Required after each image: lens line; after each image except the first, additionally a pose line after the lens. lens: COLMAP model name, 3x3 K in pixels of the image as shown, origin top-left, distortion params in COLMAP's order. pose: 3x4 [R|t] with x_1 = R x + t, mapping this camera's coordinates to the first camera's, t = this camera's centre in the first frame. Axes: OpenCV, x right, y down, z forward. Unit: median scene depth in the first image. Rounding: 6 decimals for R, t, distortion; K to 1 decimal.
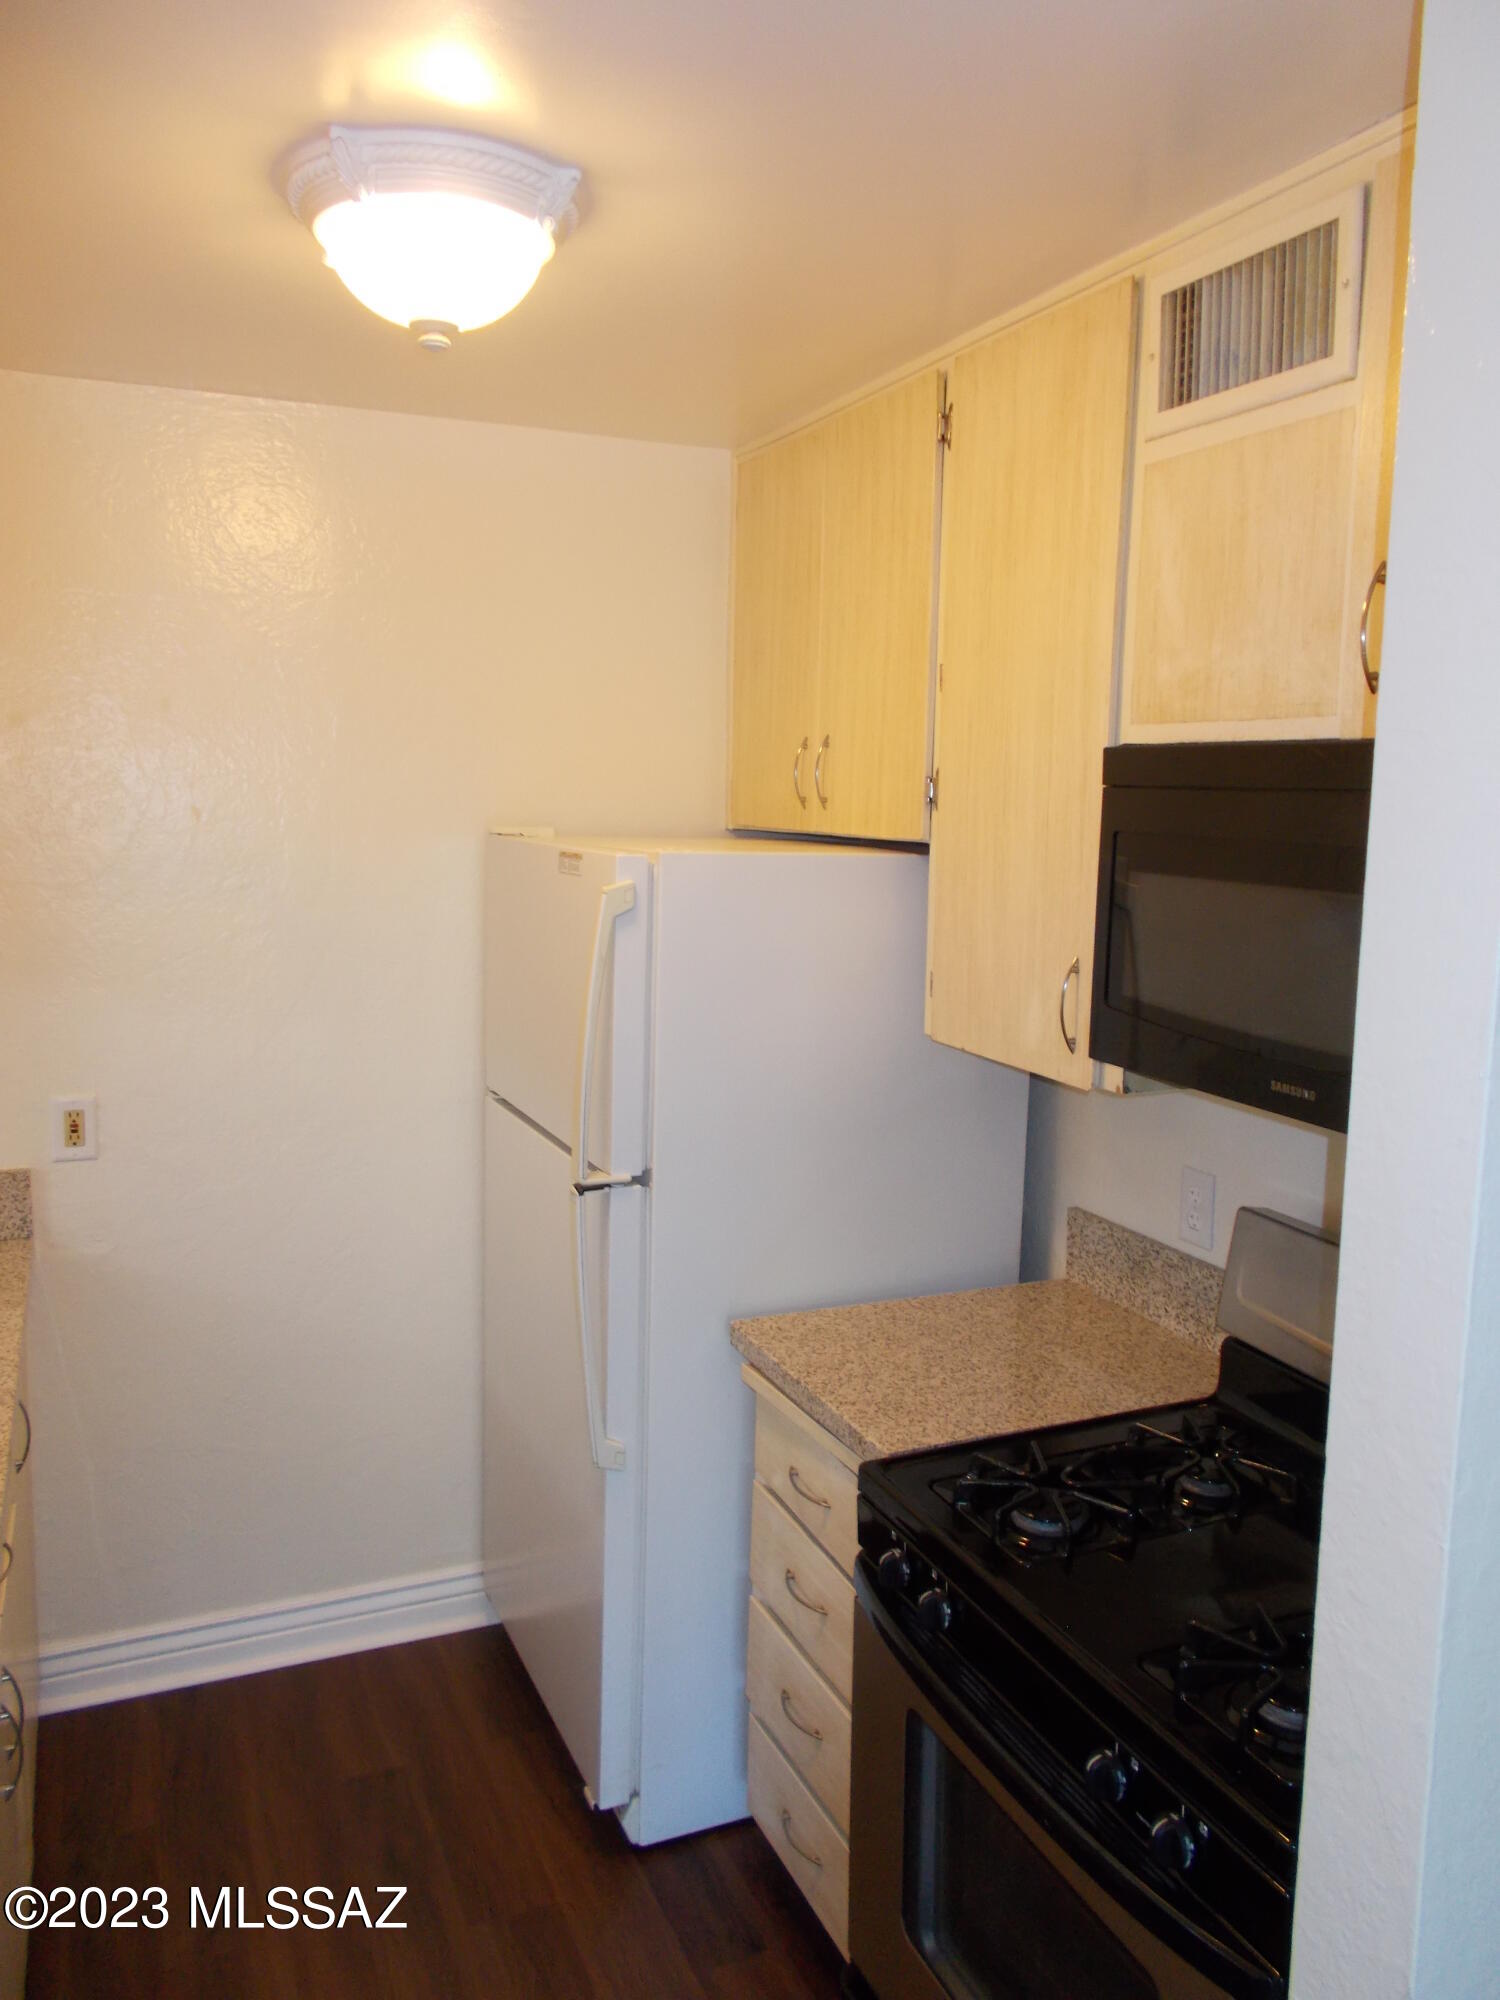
lens RADIAL K [[1503.3, 0, 757.1], [0, 1503.3, 985.7], [0, 0, 1]] dist [-0.010989, 0.008590]
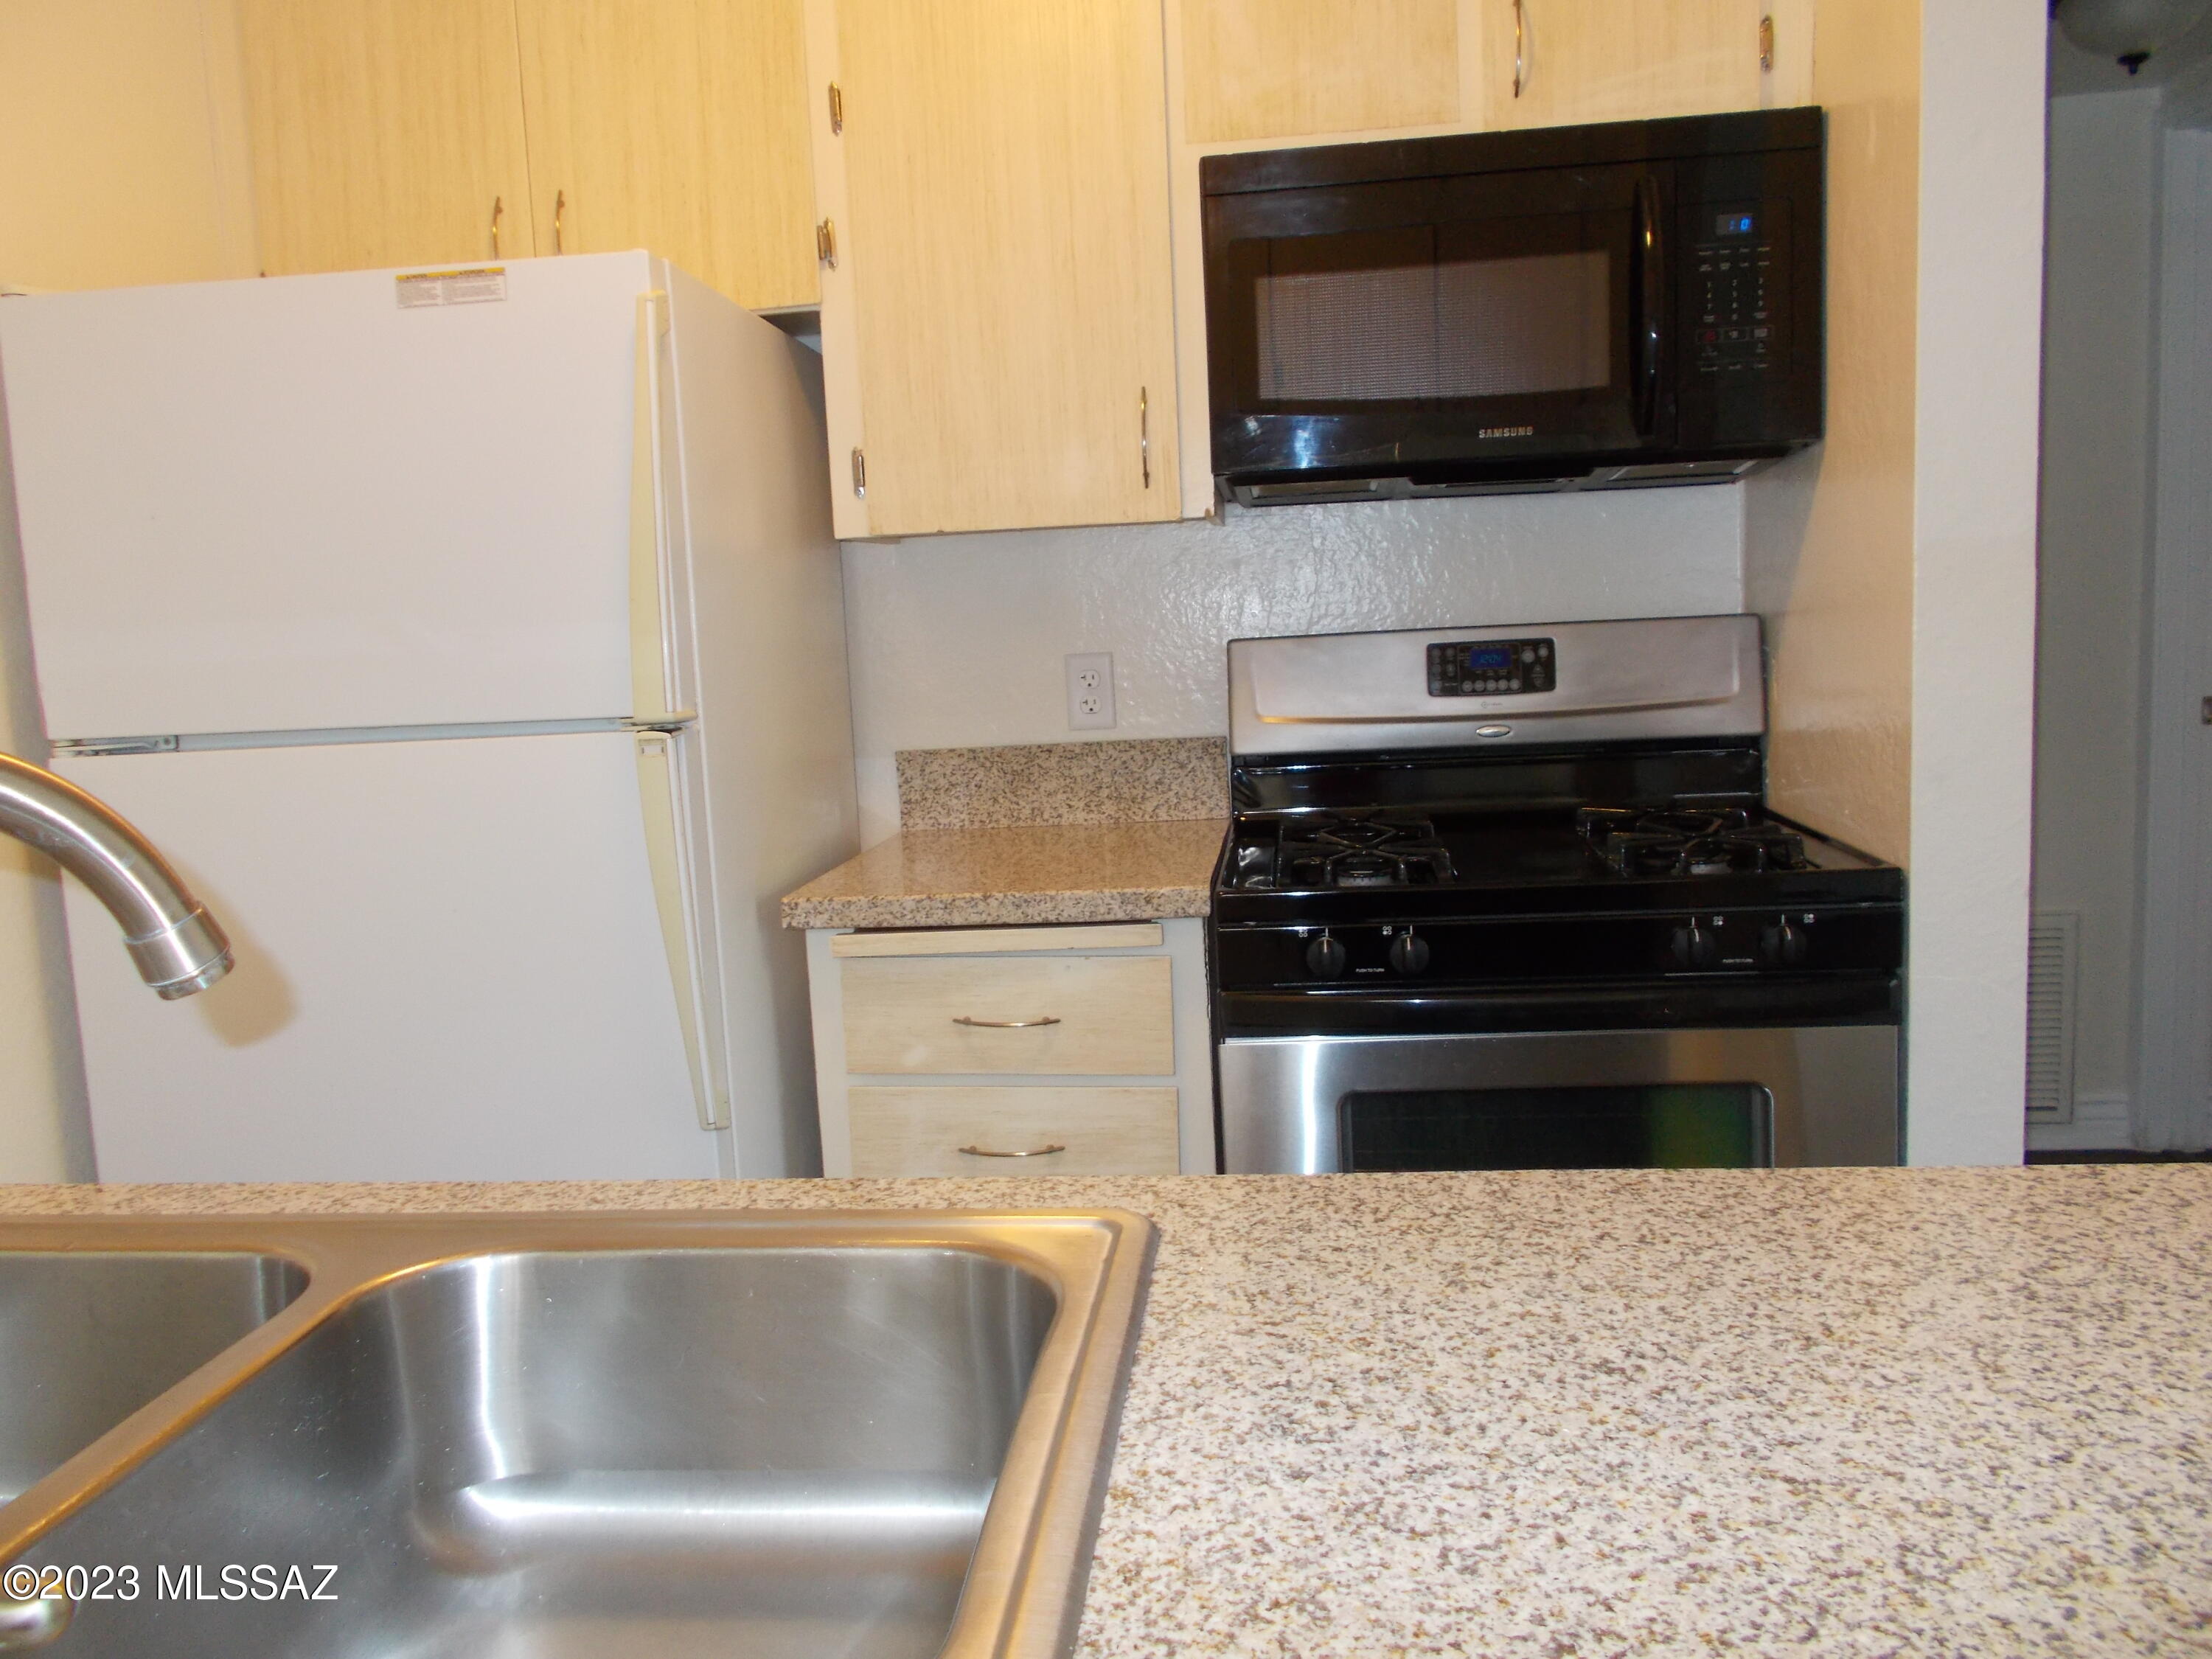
lens RADIAL K [[1662.7, 0, 1080.0], [0, 1662.7, 789.3], [0, 0, 1]] dist [-0.010989, 0.008590]
pose [[0.522876, -0.142526, 0.840409, -0.643532], [0.170400, 0.983499, 0.060775, 0.141429], [-0.835203, 0.111428, 0.538534, 0.408087]]
